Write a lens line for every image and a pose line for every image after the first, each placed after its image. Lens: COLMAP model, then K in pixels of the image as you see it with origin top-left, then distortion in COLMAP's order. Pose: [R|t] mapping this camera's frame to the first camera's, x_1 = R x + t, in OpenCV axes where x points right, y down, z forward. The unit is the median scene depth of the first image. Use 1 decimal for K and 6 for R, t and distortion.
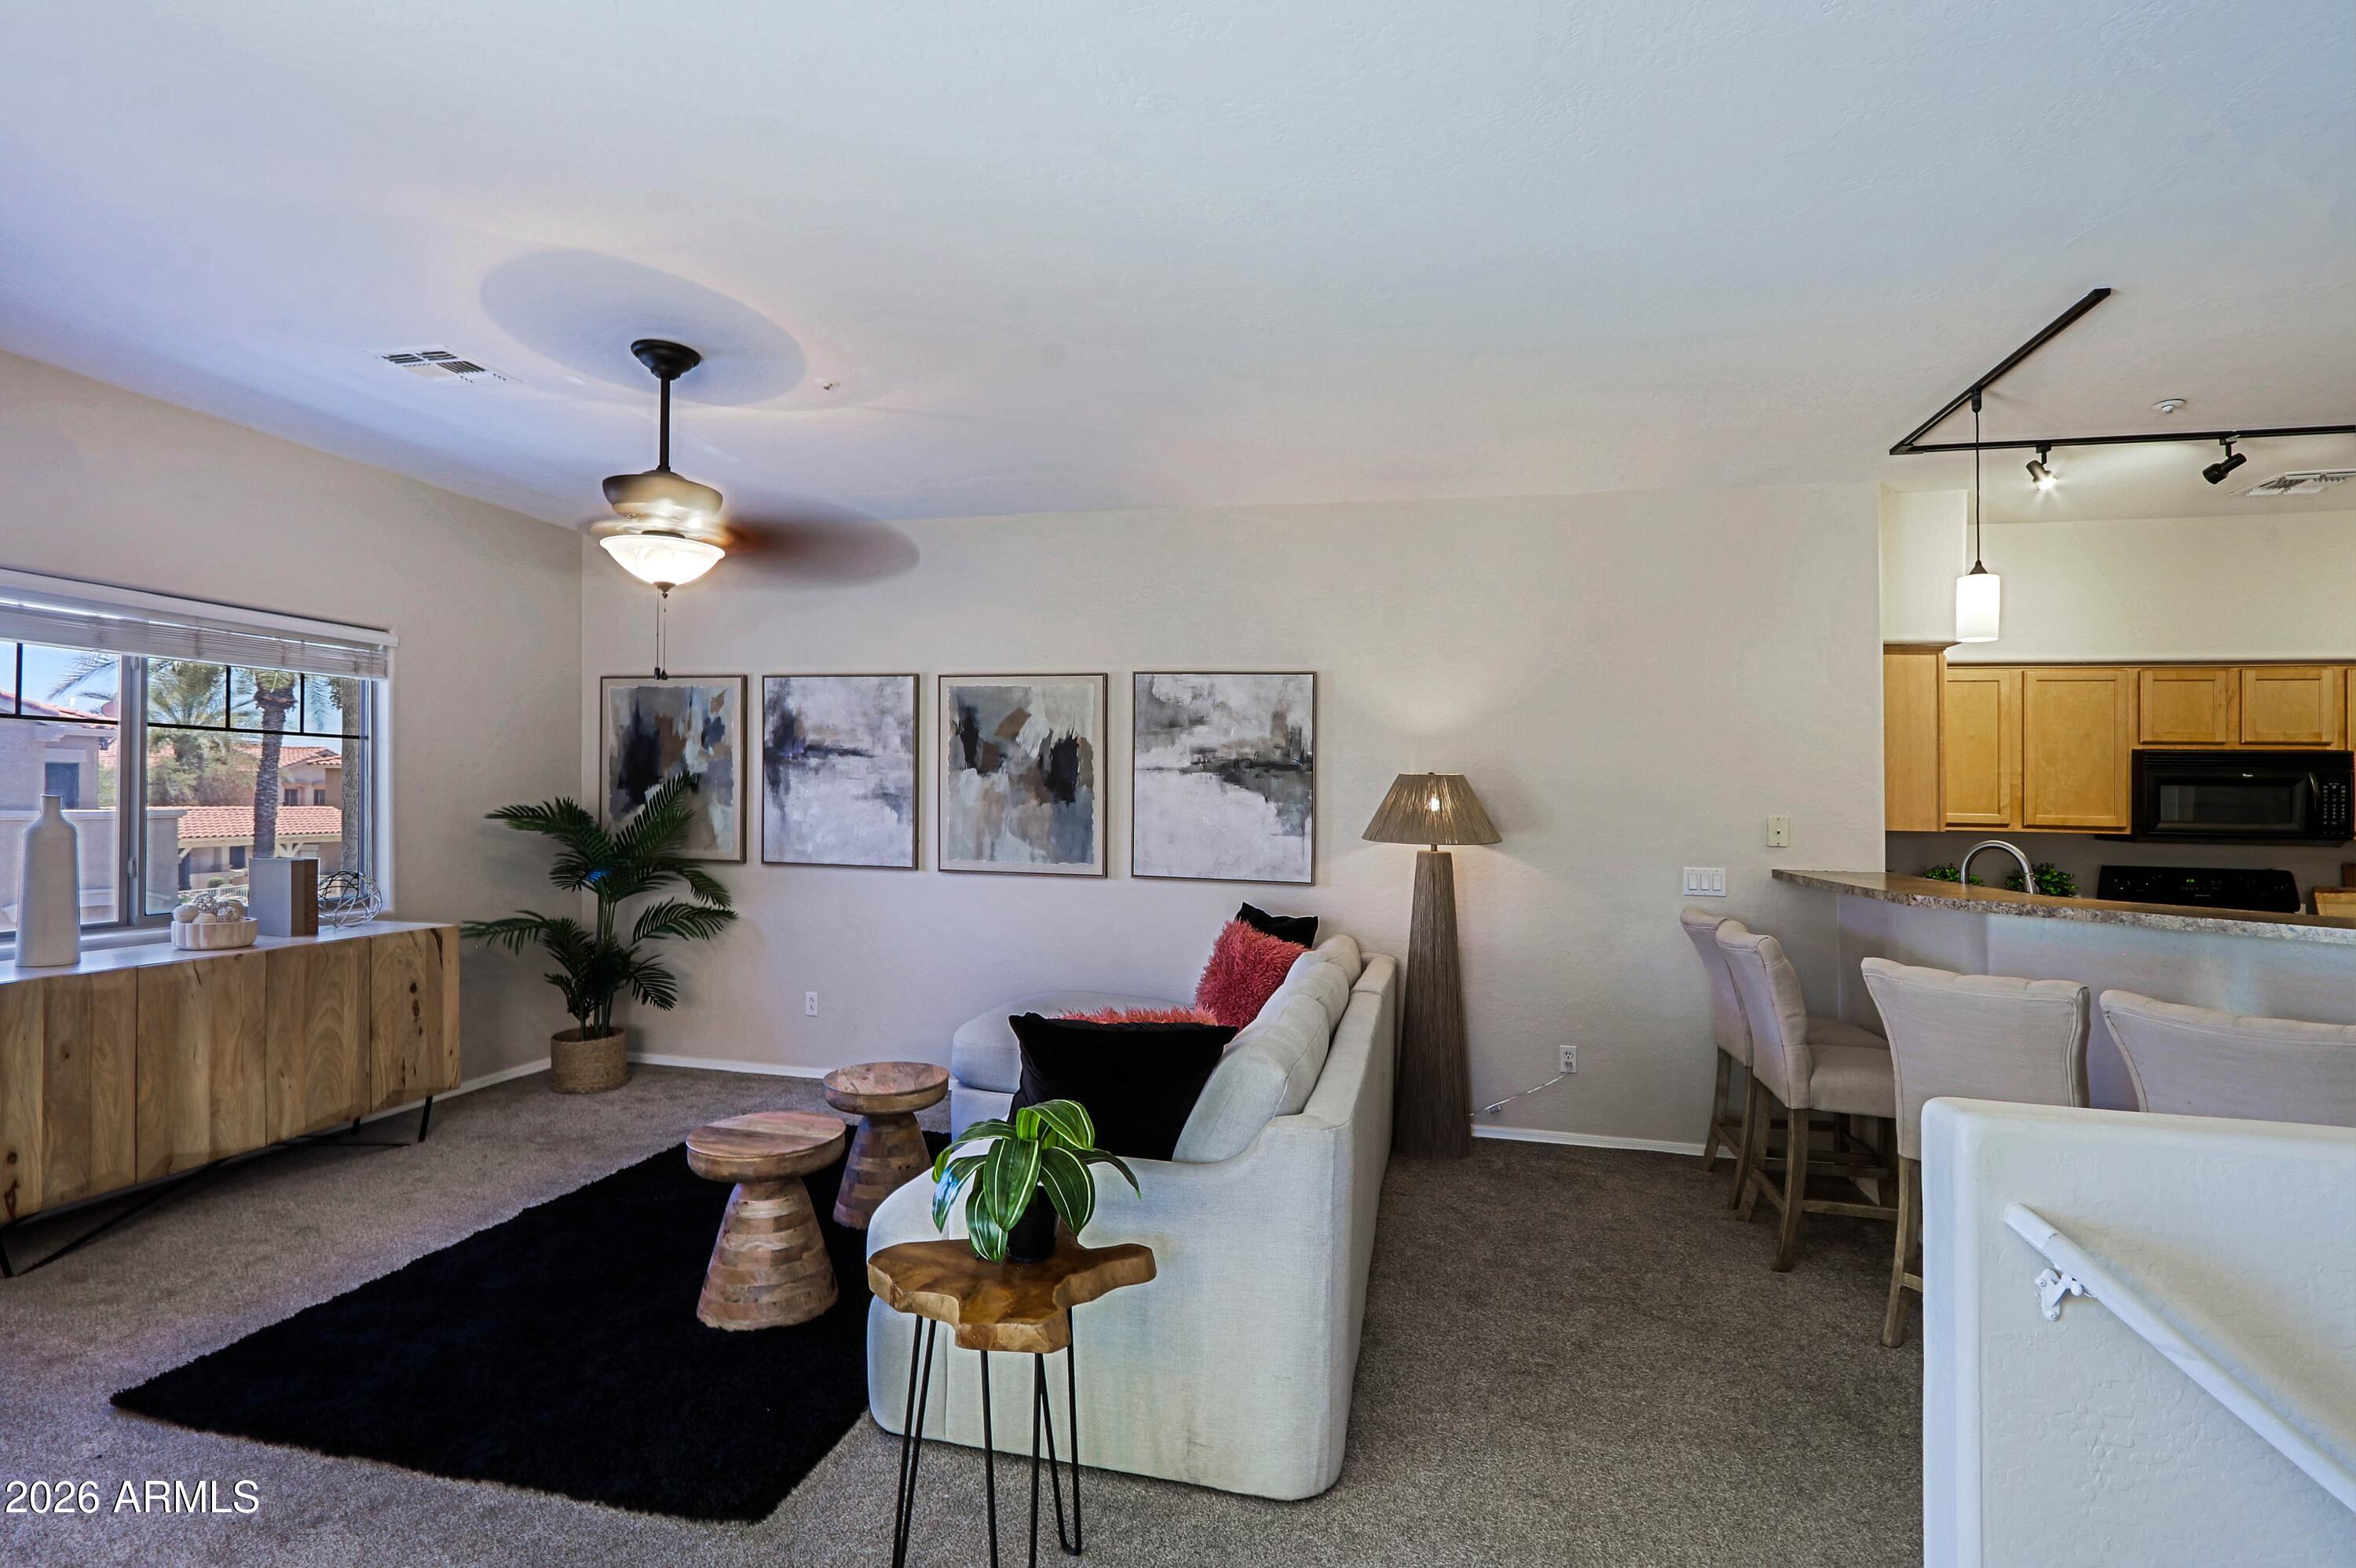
lens RADIAL K [[1109.2, 0, 1212.6], [0, 1109.2, 782.7], [0, 0, 1]] dist [-0.021568, 0.005375]
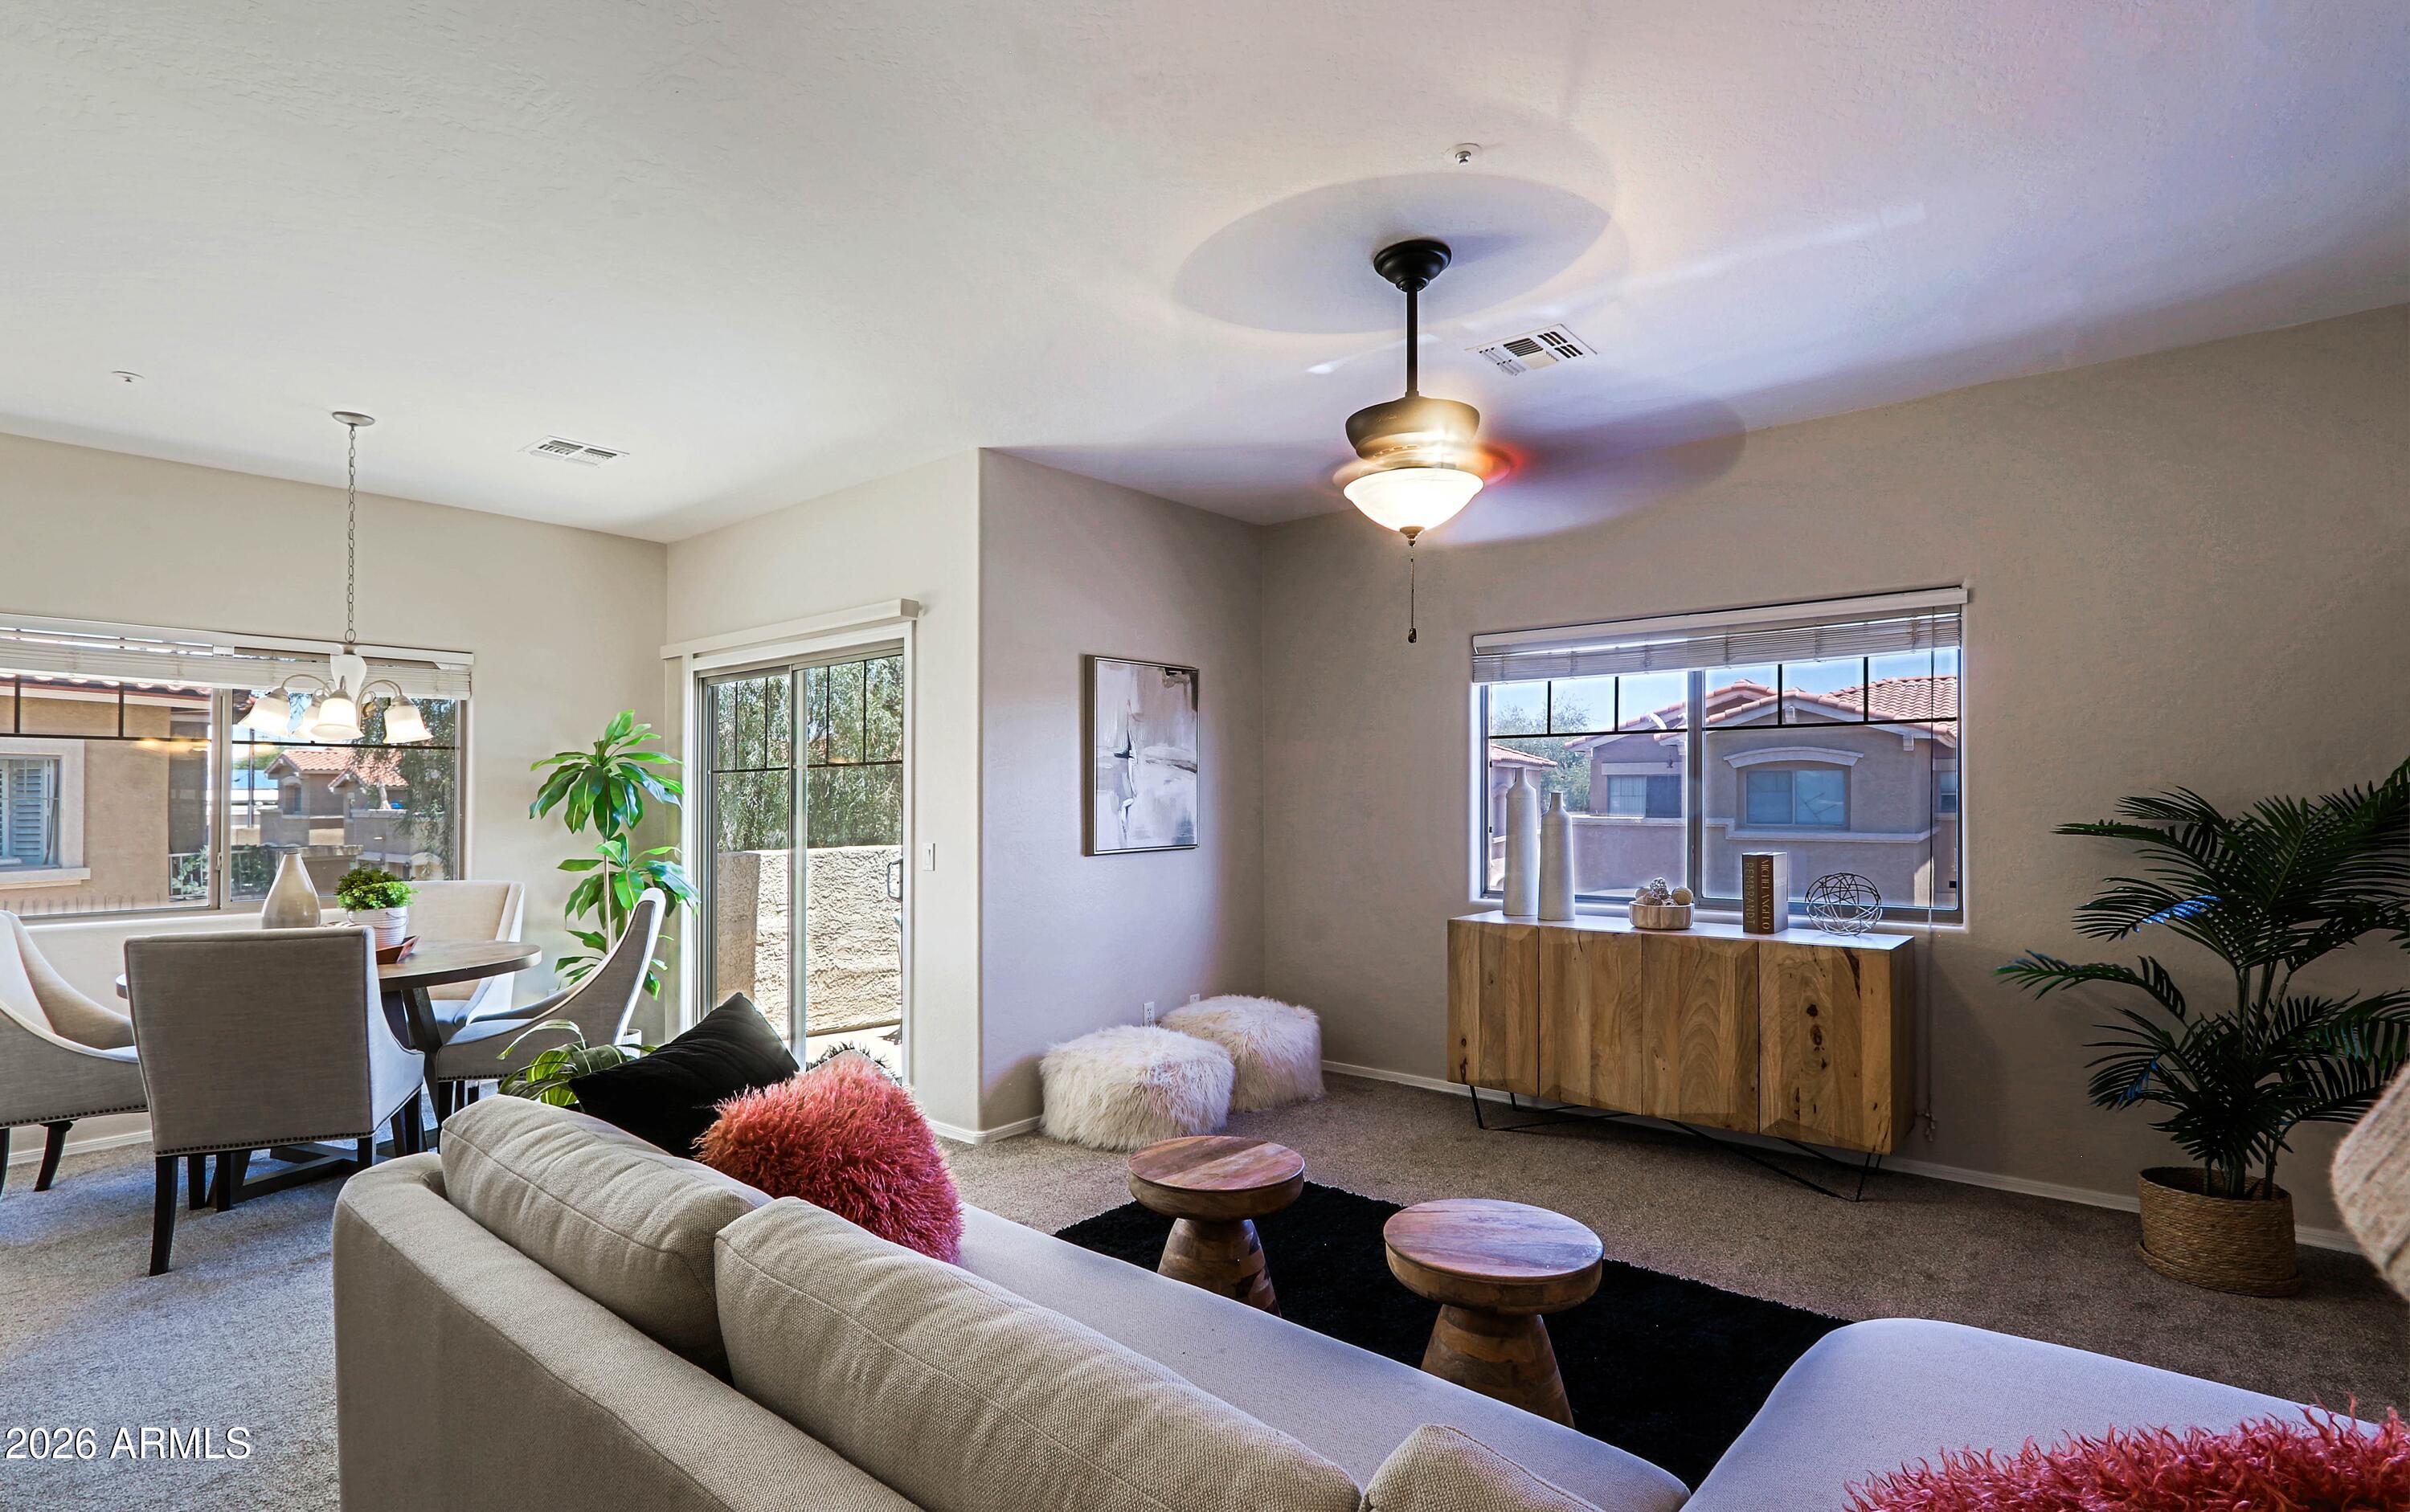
lens RADIAL K [[1145.3, 0, 1202.0], [0, 1145.3, 800.8], [0, 0, 1]] dist [0.024598, -0.000367]
pose [[-0.452716, -0.013389, -0.891554, 0.254461], [0.009597, 0.999756, -0.019887, 0.032968], [0.891603, -0.017560, -0.452477, 0.876260]]
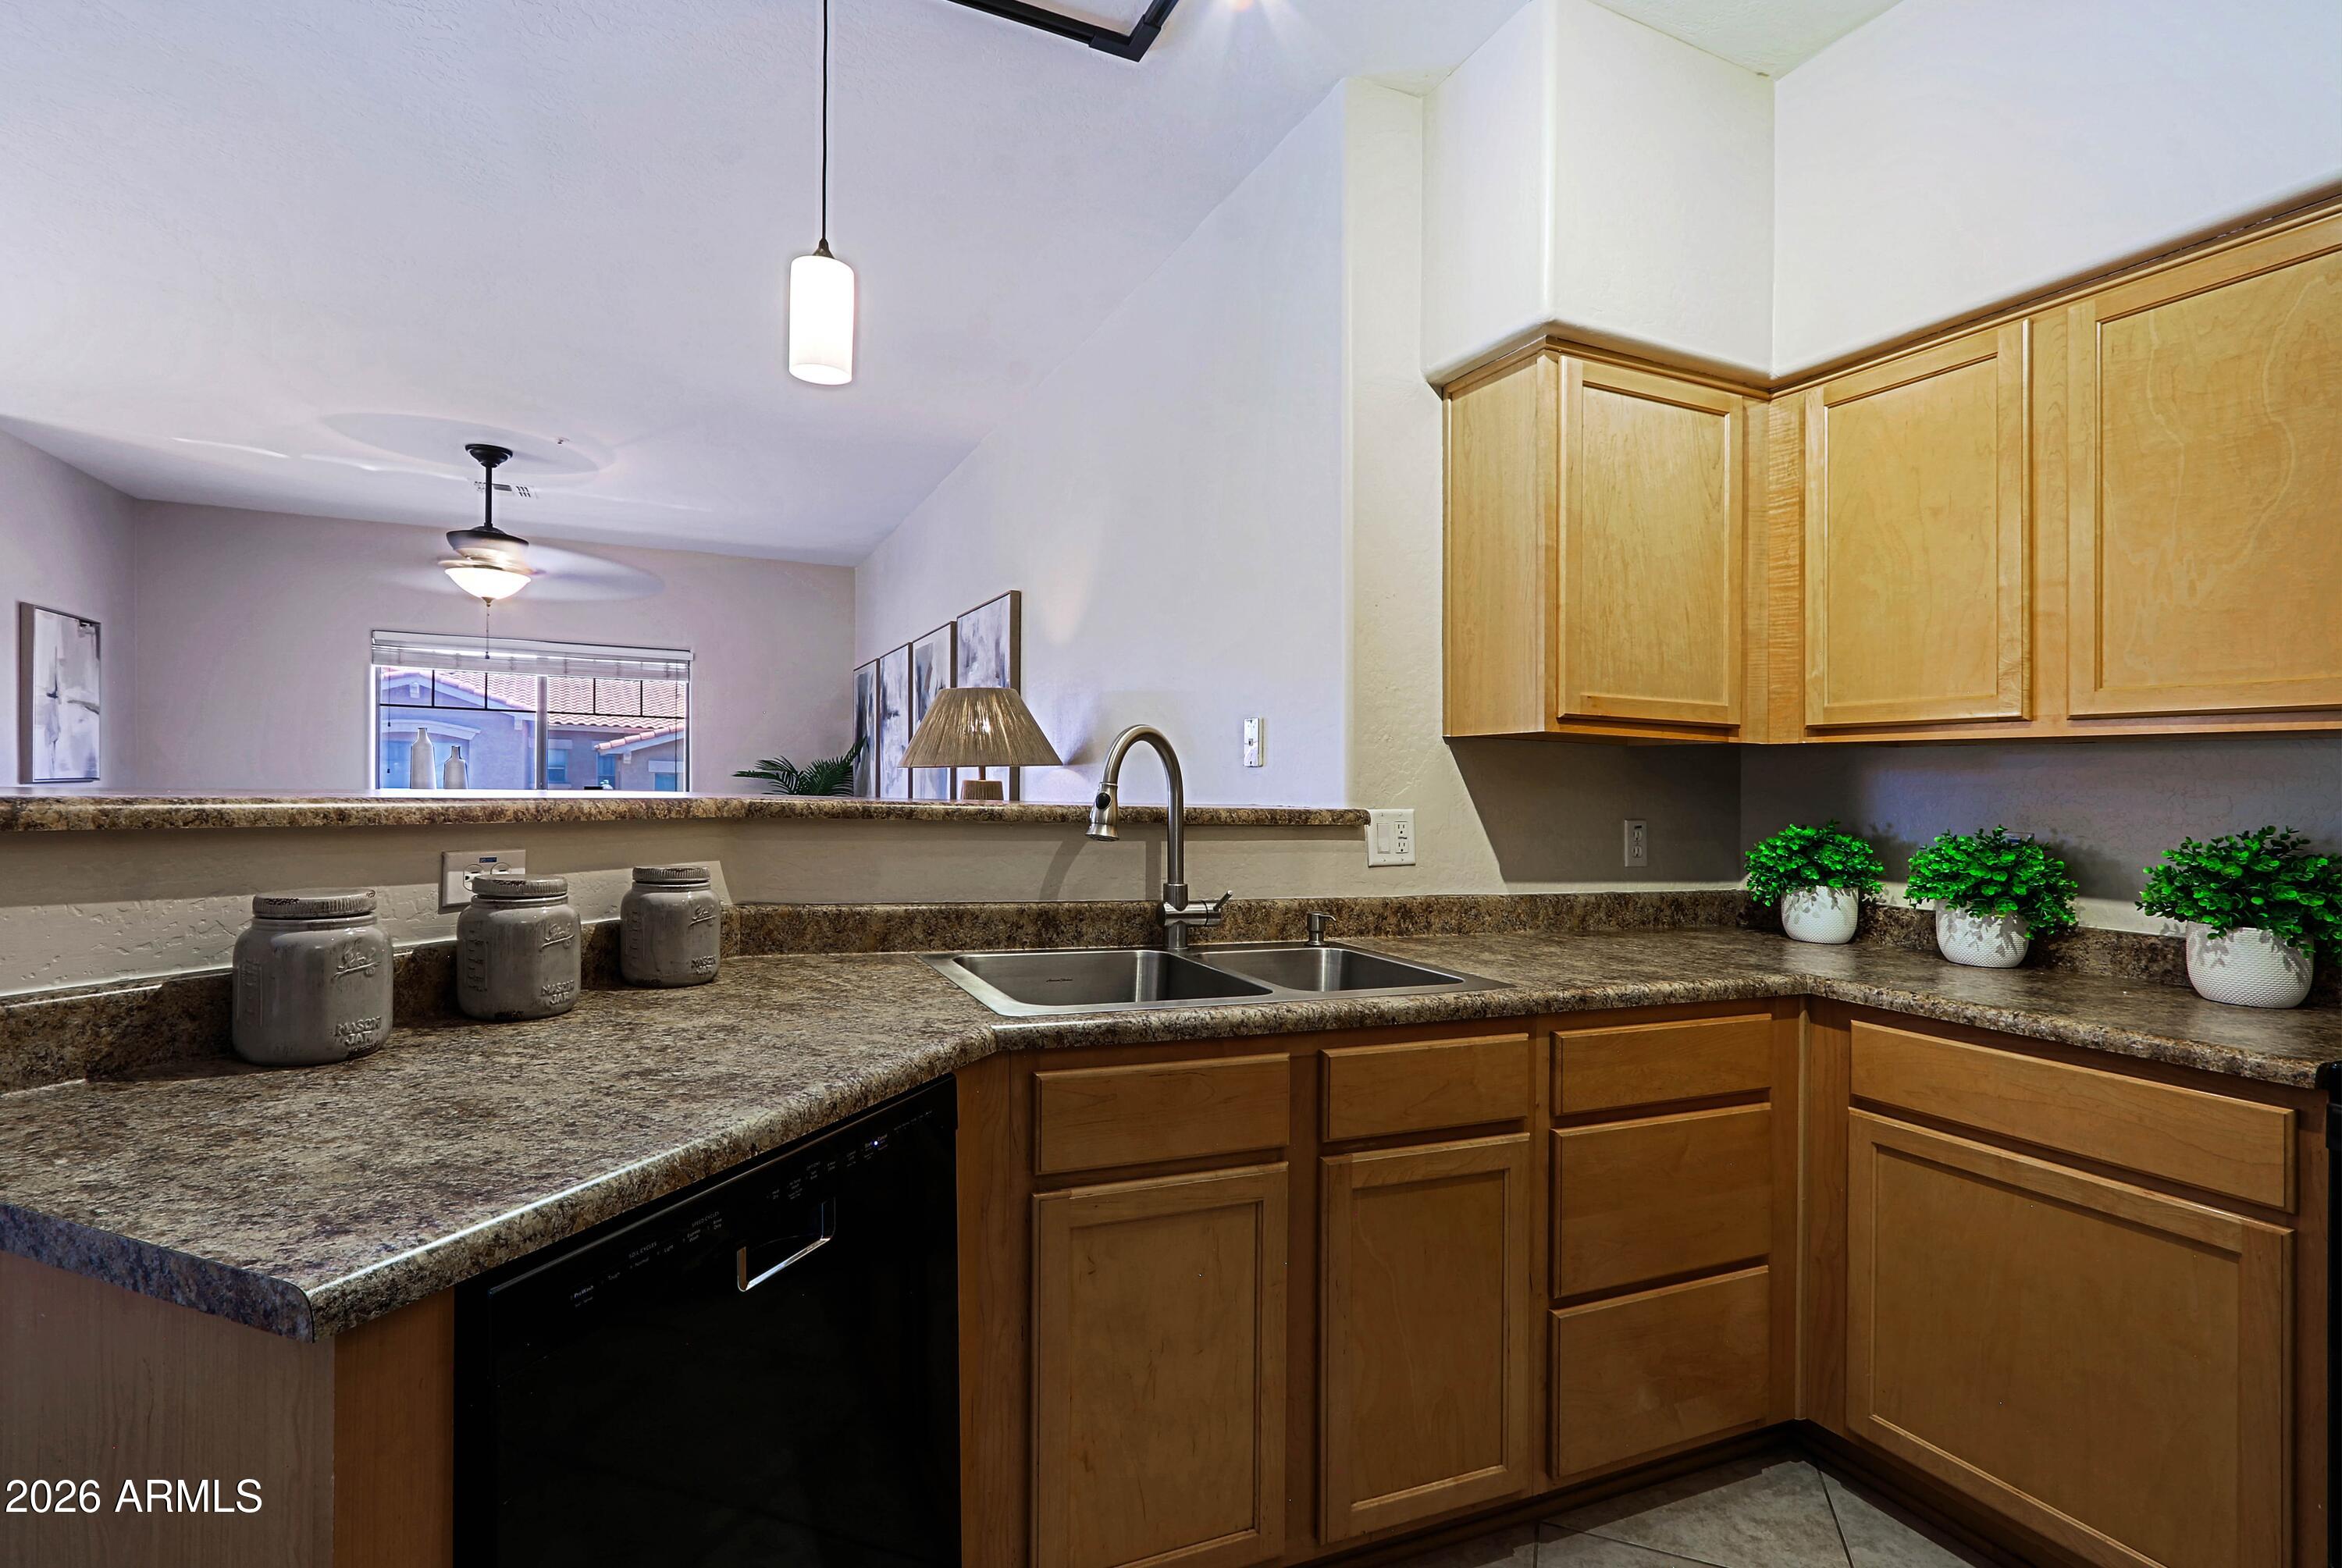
lens RADIAL K [[1101.5, 0, 1137.5], [0, 1101.5, 798.4], [0, 0, 1]] dist [-0.007767, 0.000467]
pose [[0.602896, 0.004117, -0.797809, 0.920559], [-0.000428, 0.999988, 0.004836, 0.069752], [0.797820, -0.002574, 0.602891, 0.551279]]
